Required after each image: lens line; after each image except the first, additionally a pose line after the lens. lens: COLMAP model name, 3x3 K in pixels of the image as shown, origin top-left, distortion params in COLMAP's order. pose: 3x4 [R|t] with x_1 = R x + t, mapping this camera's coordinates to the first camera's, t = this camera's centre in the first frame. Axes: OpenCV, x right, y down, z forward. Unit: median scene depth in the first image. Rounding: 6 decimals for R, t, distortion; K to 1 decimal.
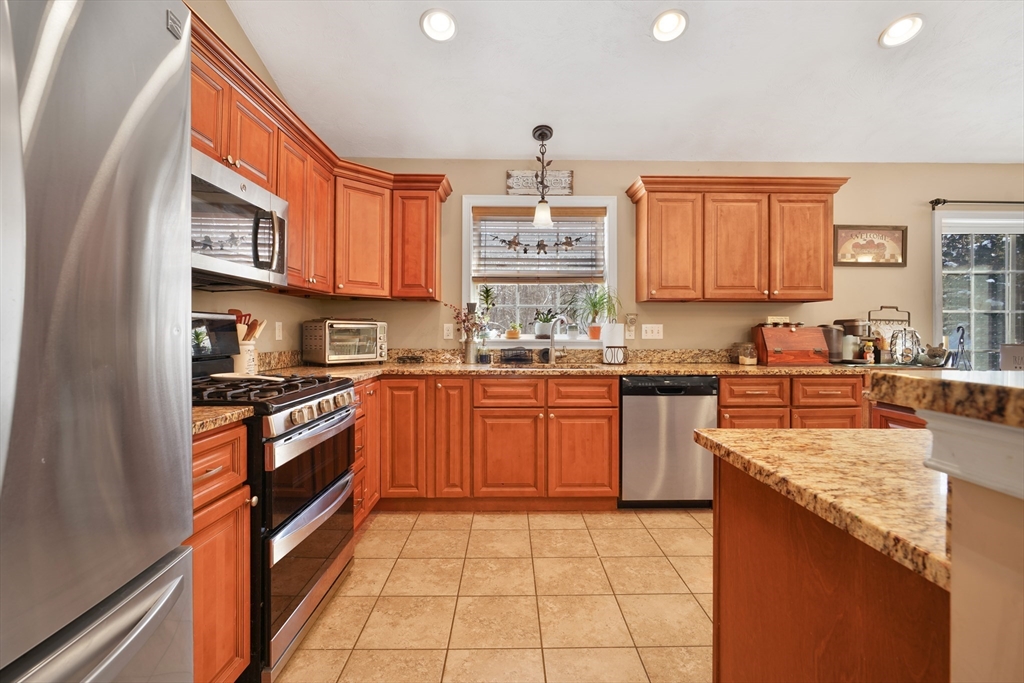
lens RADIAL K [[459.8, 0, 518.7], [0, 459.8, 331.7], [0, 0, 1]] dist [-0.013865, 0.005522]
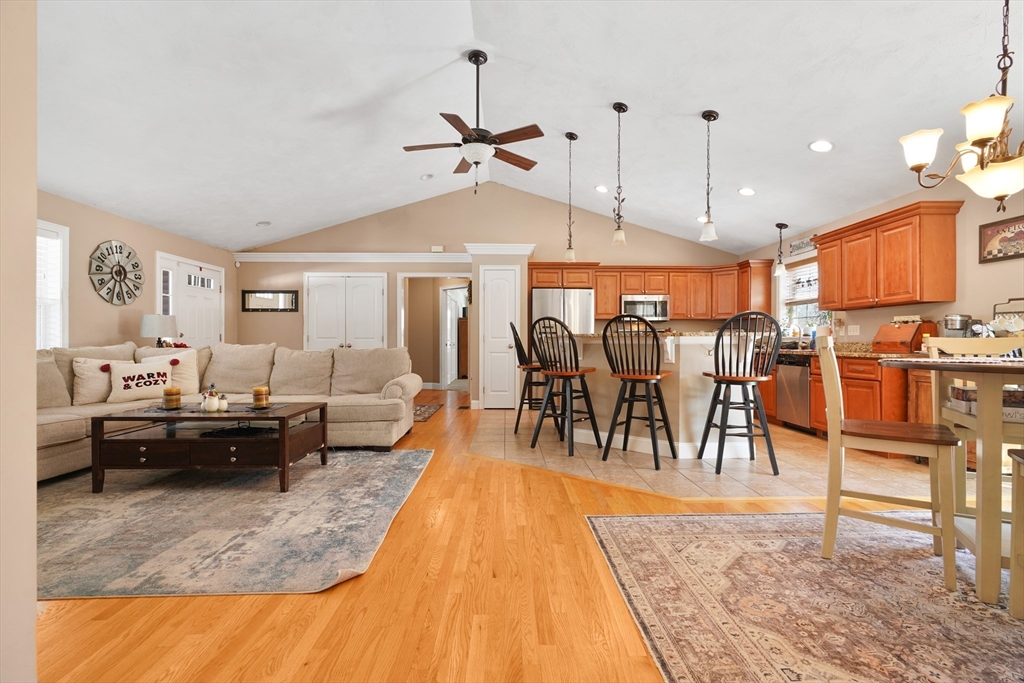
lens RADIAL K [[459.8, 0, 517.7], [0, 459.8, 343.7], [0, 0, 1]] dist [-0.013865, 0.005522]
pose [[0.018192, 0.000867, -0.999834, 1.906430], [0.000260, 1.000000, 0.000871, 0.045111], [0.999834, -0.000276, 0.018191, -0.107163]]
